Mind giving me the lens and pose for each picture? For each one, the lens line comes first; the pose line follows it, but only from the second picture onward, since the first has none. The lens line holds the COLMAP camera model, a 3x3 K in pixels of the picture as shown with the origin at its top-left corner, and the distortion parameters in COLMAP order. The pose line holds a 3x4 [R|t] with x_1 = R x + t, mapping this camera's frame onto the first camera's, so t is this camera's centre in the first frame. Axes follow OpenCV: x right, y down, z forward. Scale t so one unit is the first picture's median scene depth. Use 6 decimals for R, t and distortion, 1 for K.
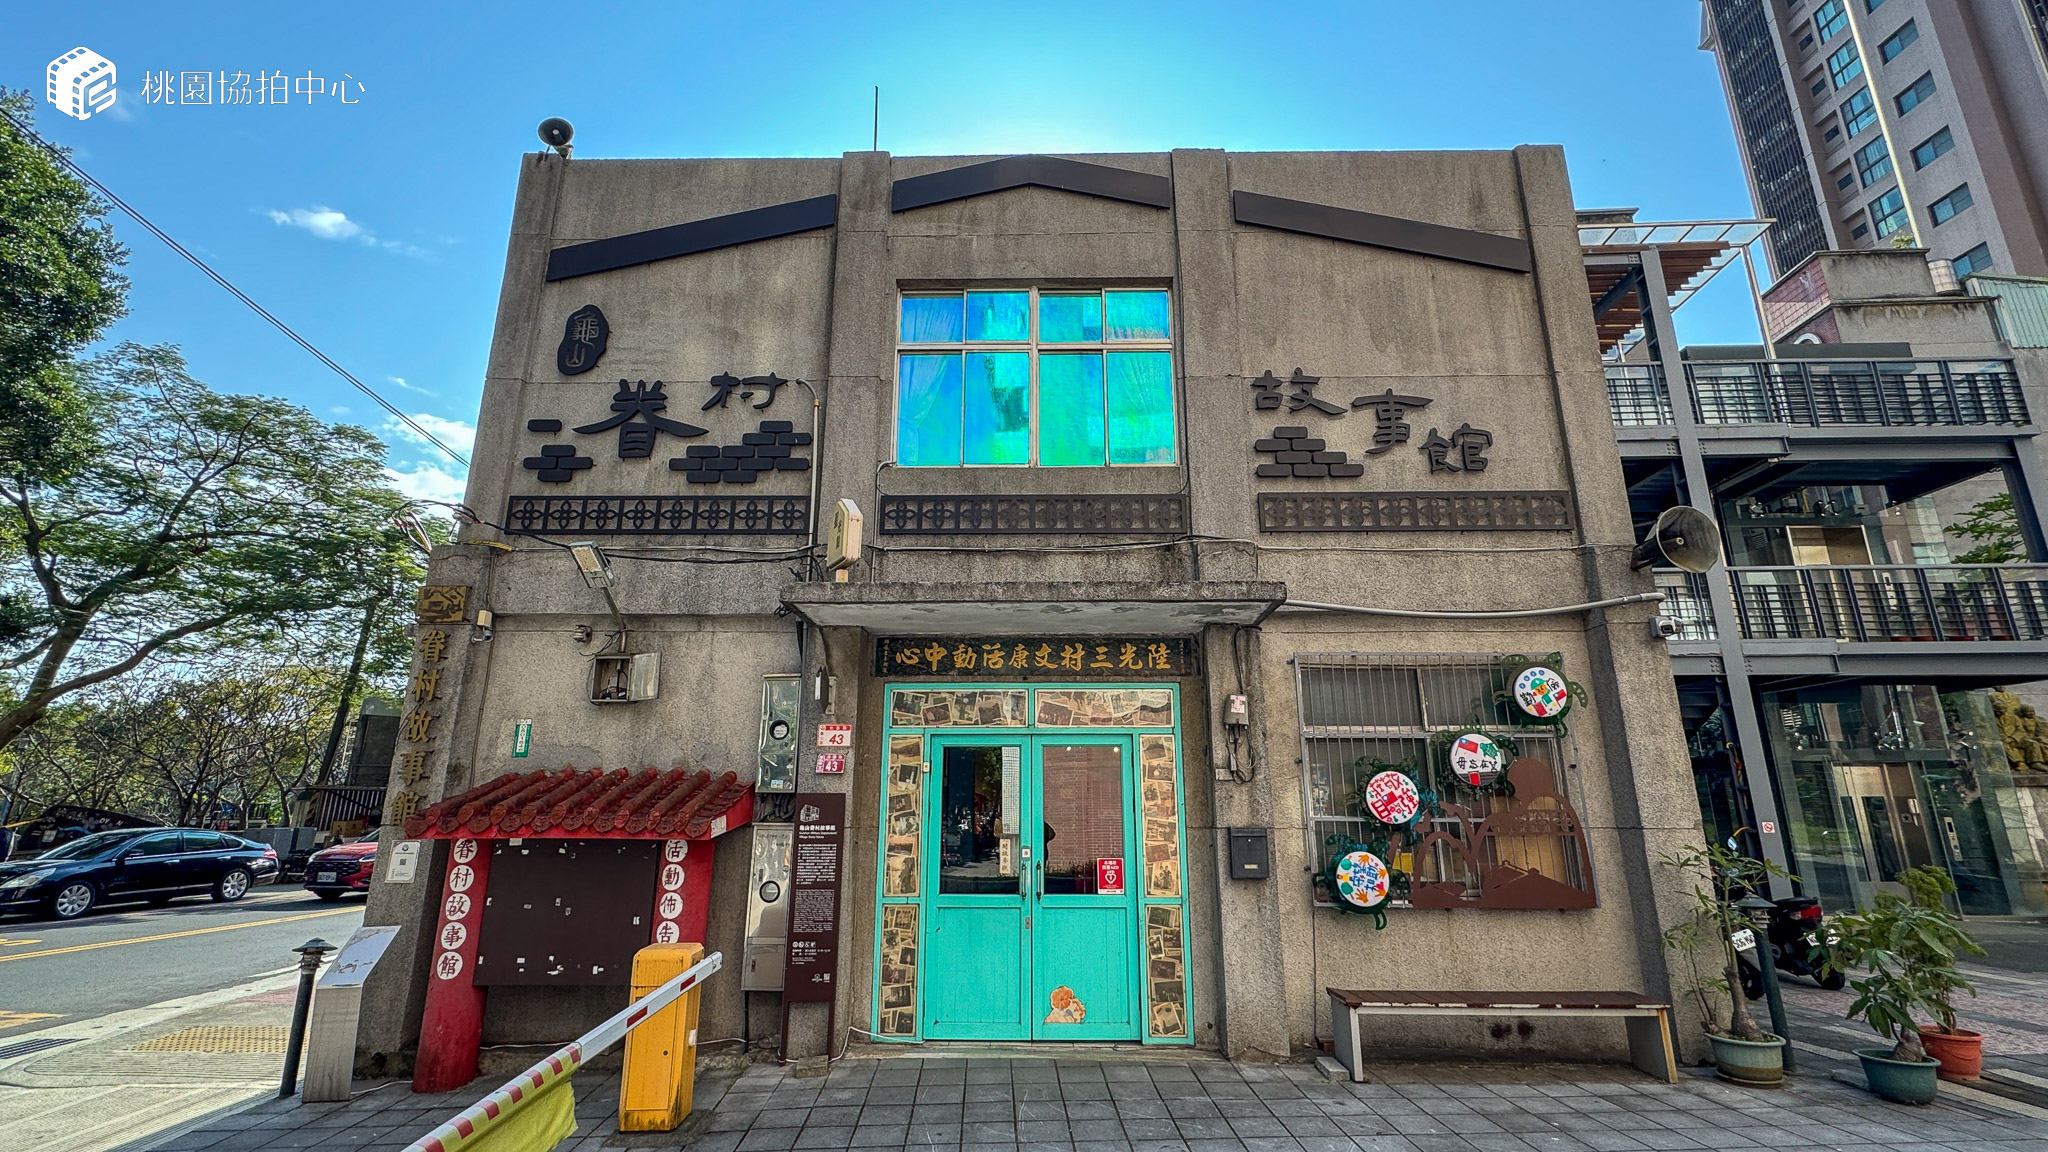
lens RADIAL K [[884.3, 0, 1024.0], [0, 884.3, 576.0], [0, 0, 1]] dist [-0.000422, 0.000132]
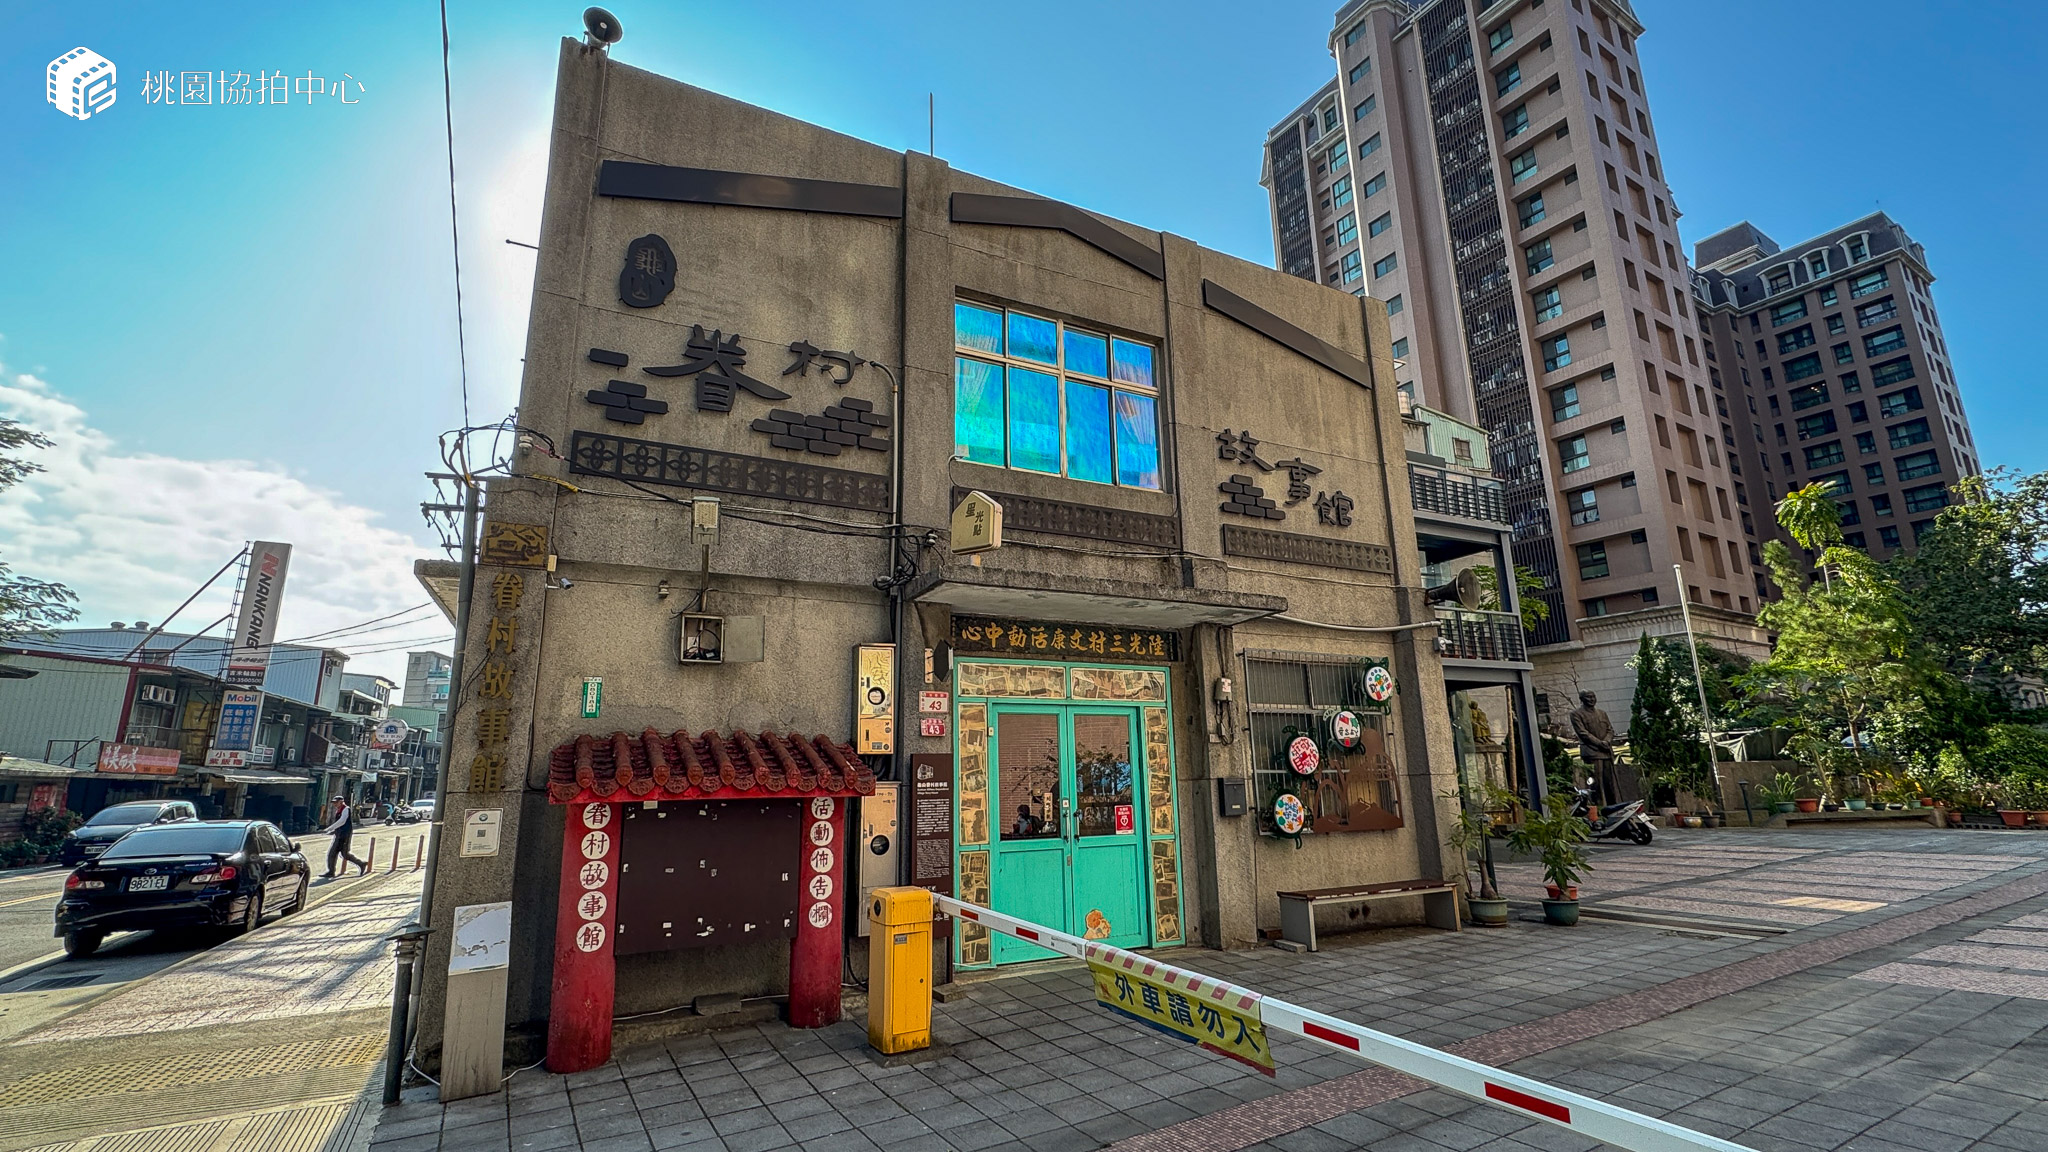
lens RADIAL K [[884.3, 0, 1024.0], [0, 884.3, 576.0], [0, 0, 1]] dist [-0.000422, 0.000132]
pose [[0.882597, 0.088787, 0.461670, -0.596646], [-0.100082, 0.994979, -0.000020, 0.011999], [-0.459354, -0.046187, 0.887052, -0.019861]]
